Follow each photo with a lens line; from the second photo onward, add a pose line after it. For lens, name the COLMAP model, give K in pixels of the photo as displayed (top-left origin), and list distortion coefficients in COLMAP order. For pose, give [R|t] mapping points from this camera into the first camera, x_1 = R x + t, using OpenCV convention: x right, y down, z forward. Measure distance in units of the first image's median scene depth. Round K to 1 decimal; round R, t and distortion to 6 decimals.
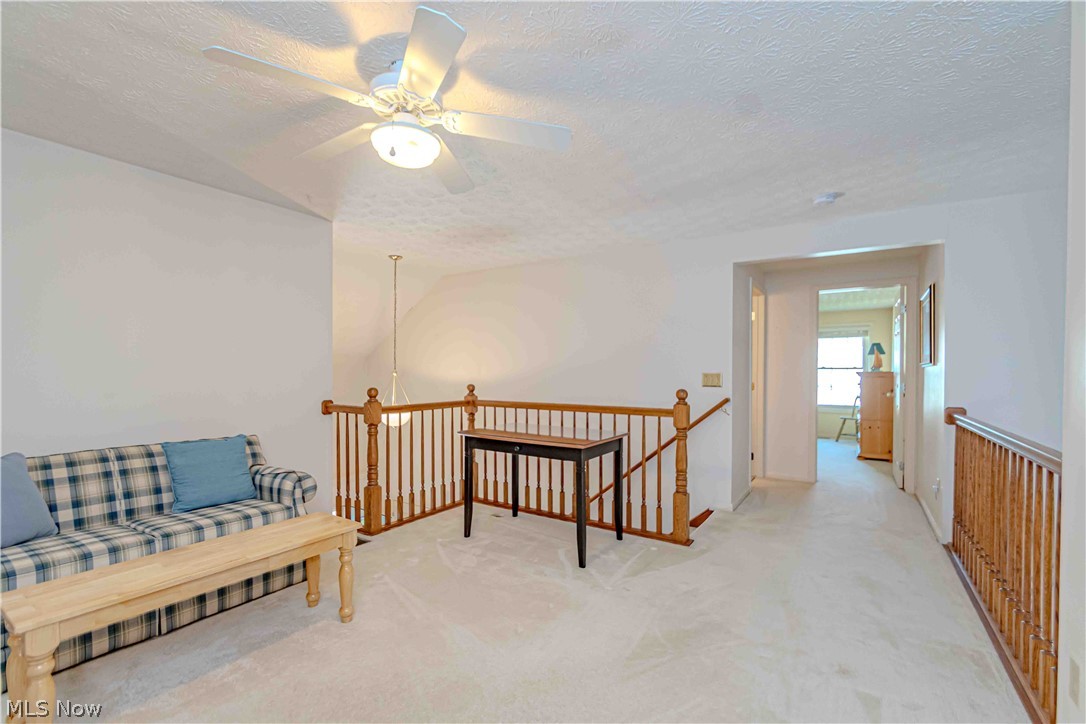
lens RADIAL K [[480.1, 0, 543.9], [0, 480.1, 368.0], [0, 0, 1]] dist [0.010325, -0.000311]
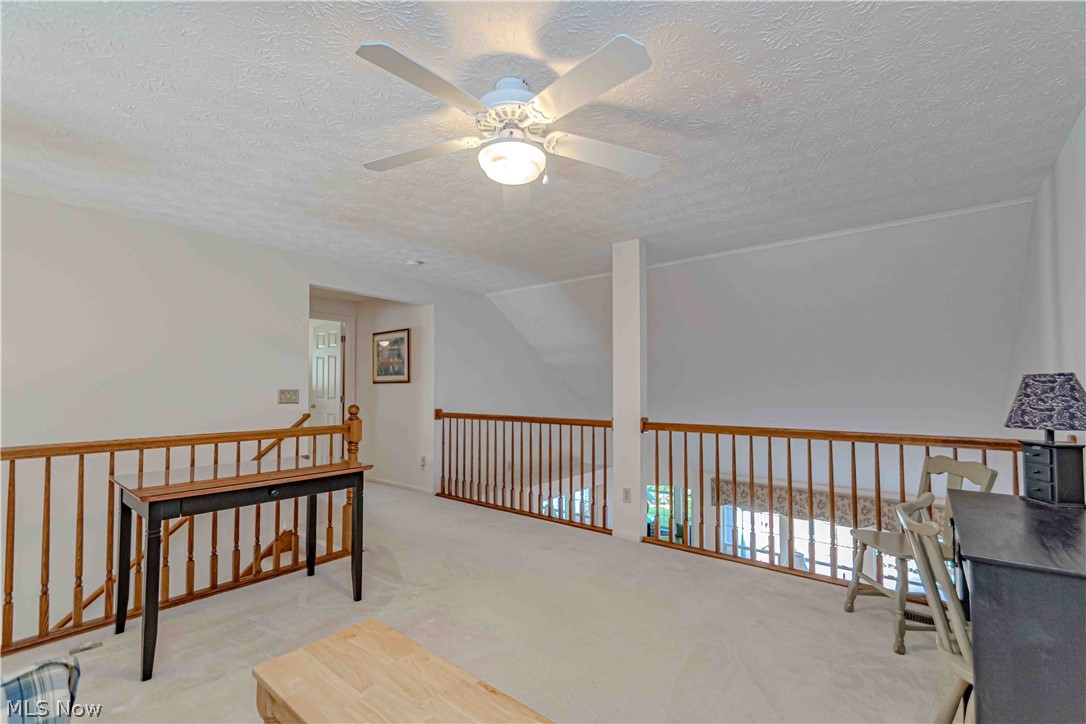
lens RADIAL K [[480.1, 0, 543.9], [0, 480.1, 368.0], [0, 0, 1]] dist [0.010325, -0.000311]
pose [[0.100355, 0.035326, 0.994324, -0.703723], [-0.003078, 0.999376, -0.035194, -0.000488], [-0.994947, 0.000471, 0.100401, 0.470893]]
